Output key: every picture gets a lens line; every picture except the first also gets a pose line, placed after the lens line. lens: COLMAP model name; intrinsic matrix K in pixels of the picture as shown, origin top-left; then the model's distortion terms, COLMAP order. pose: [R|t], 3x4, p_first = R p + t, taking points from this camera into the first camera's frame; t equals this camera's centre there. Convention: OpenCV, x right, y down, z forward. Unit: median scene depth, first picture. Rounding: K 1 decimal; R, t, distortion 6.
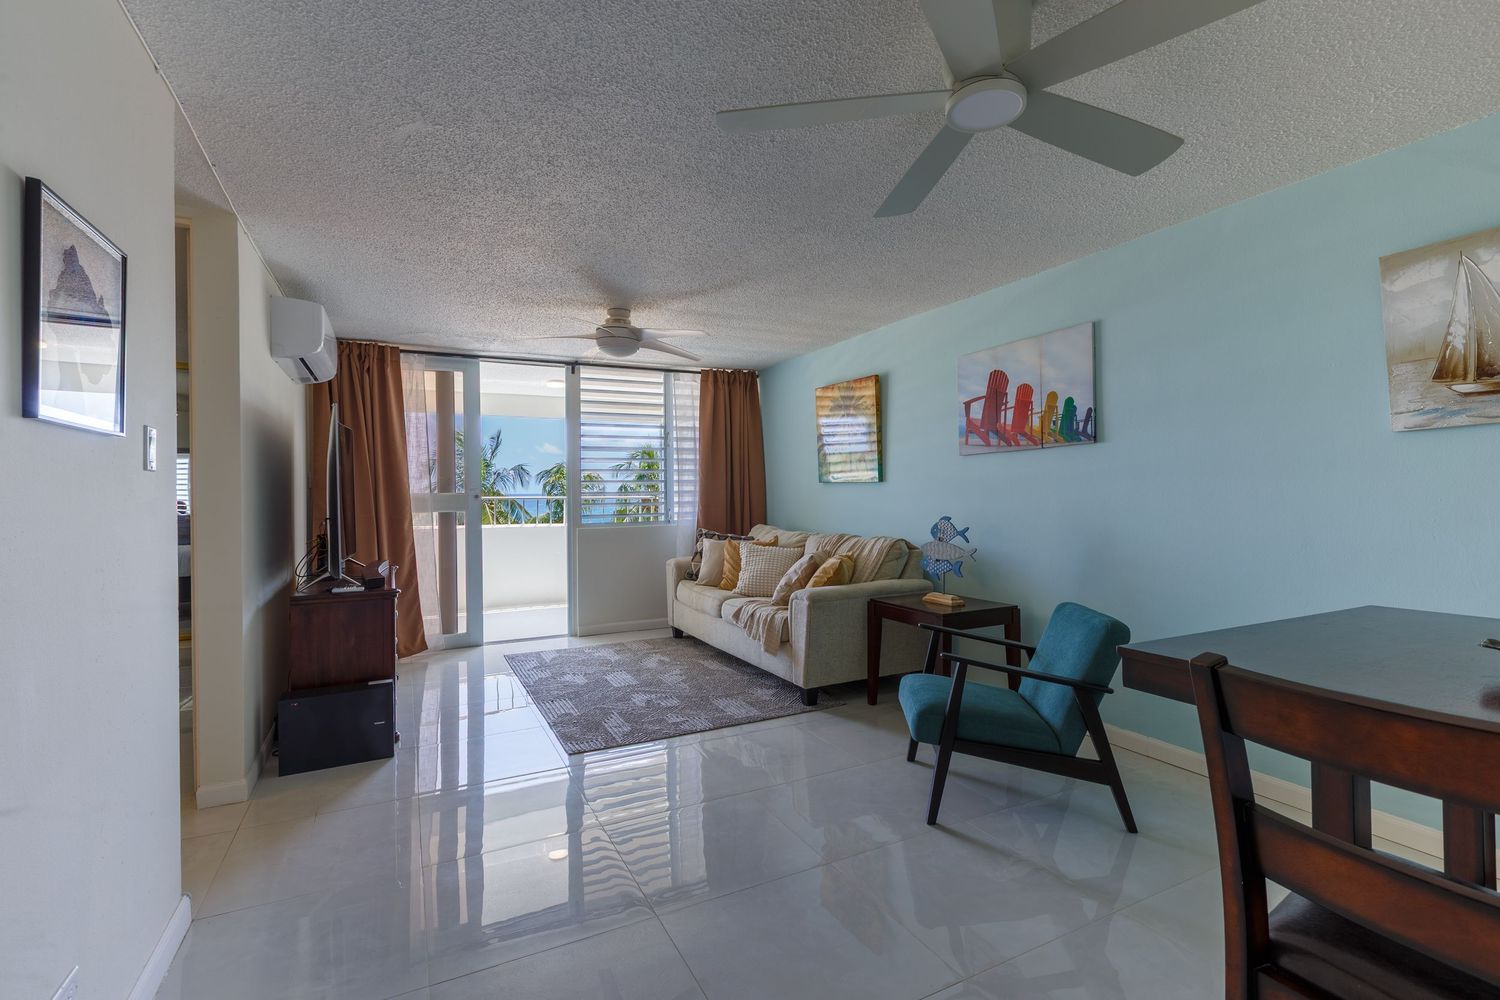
lens RADIAL K [[687.2, 0, 749.1], [0, 687.2, 492.0], [0, 0, 1]] dist [-0.005588, -0.000674]
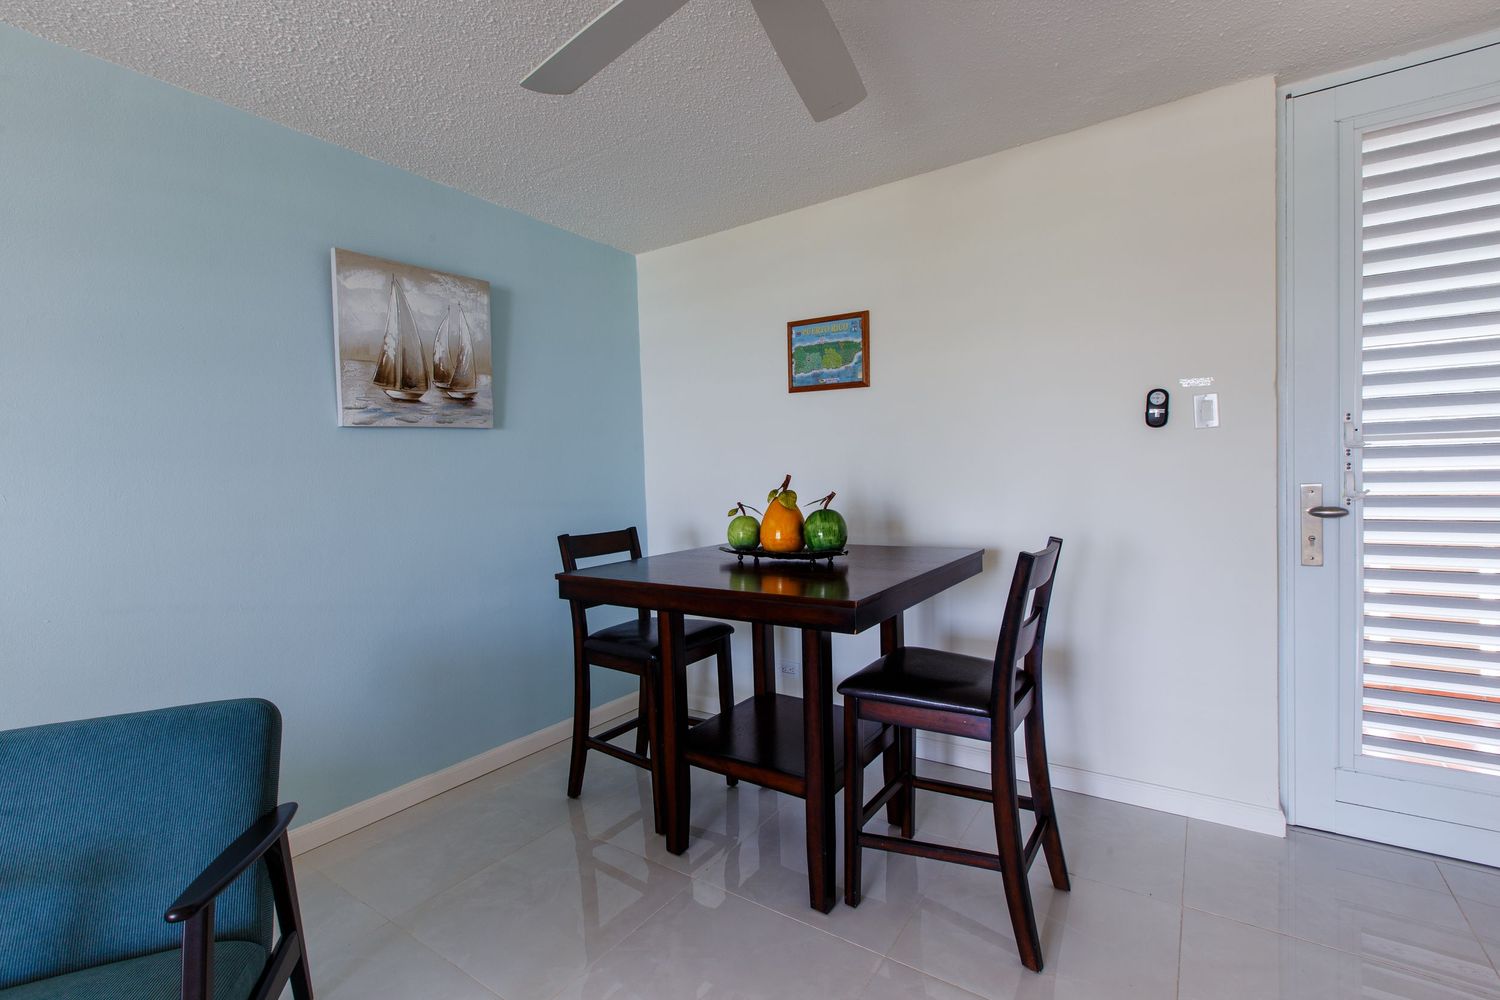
lens RADIAL K [[687.2, 0, 727.0], [0, 687.2, 488.6], [0, 0, 1]] dist [-0.005588, -0.000674]
pose [[-0.453187, -0.001414, 0.891414, -0.128992], [0.026789, 0.999525, 0.015205, 0.002078], [-0.891013, 0.030770, -0.452935, 0.577282]]
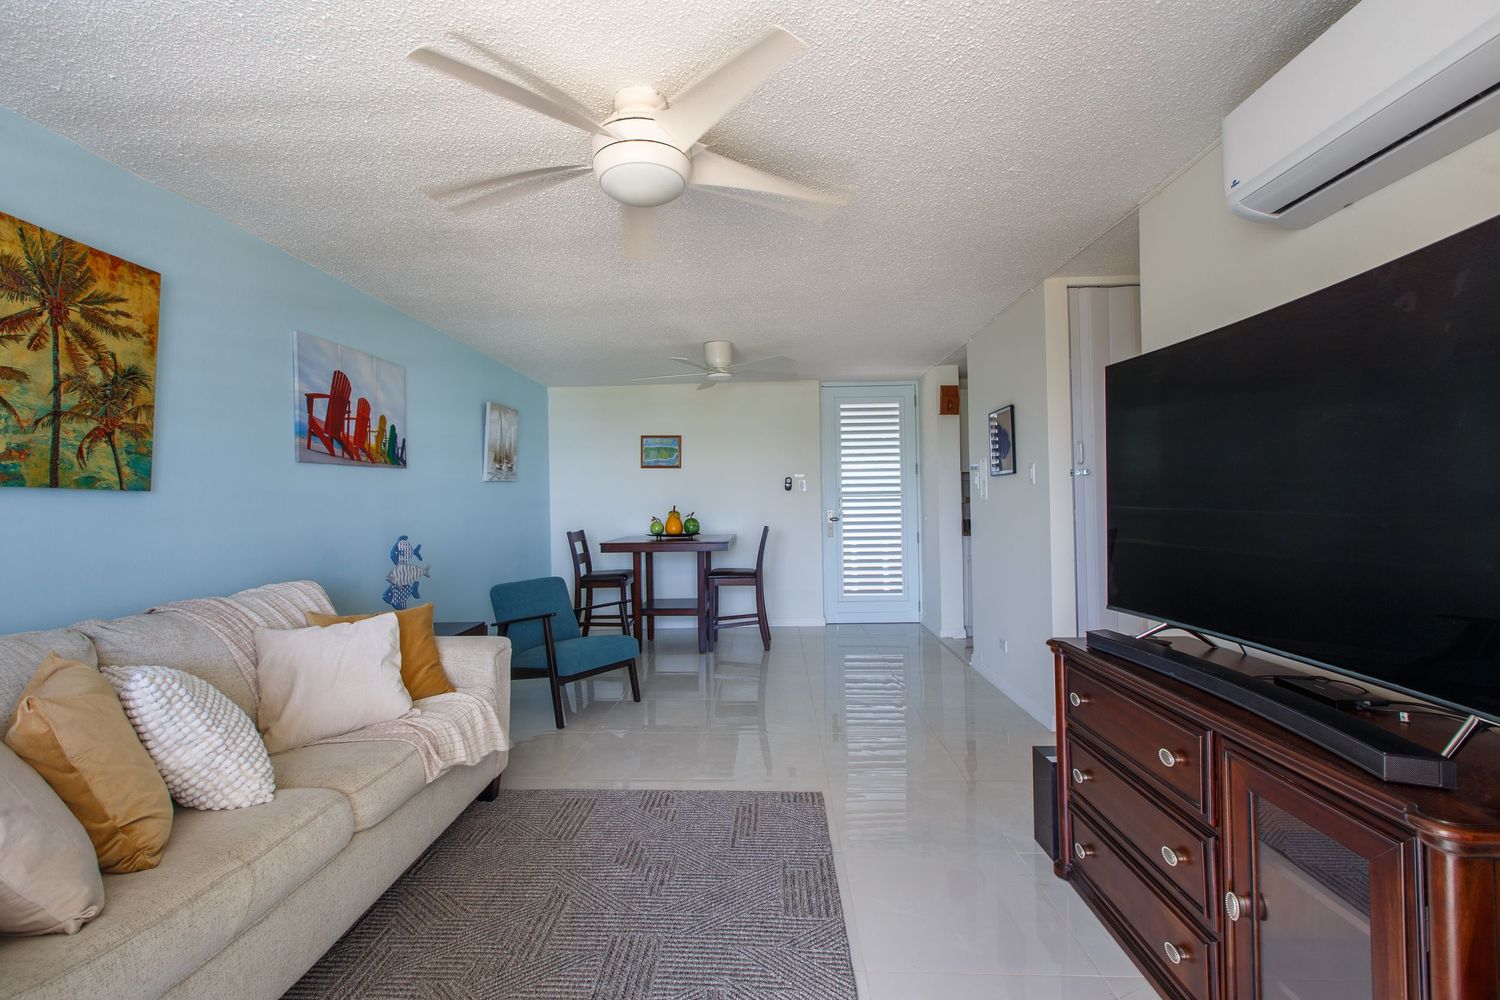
lens RADIAL K [[687.2, 0, 749.9], [0, 687.2, 497.5], [0, 0, 1]] dist [-0.005588, -0.000674]
pose [[-0.869230, 0.025397, 0.493756, -0.531761], [0.020842, 0.999674, -0.014729, 0.008561], [-0.493969, -0.002512, -0.869476, 1.514004]]
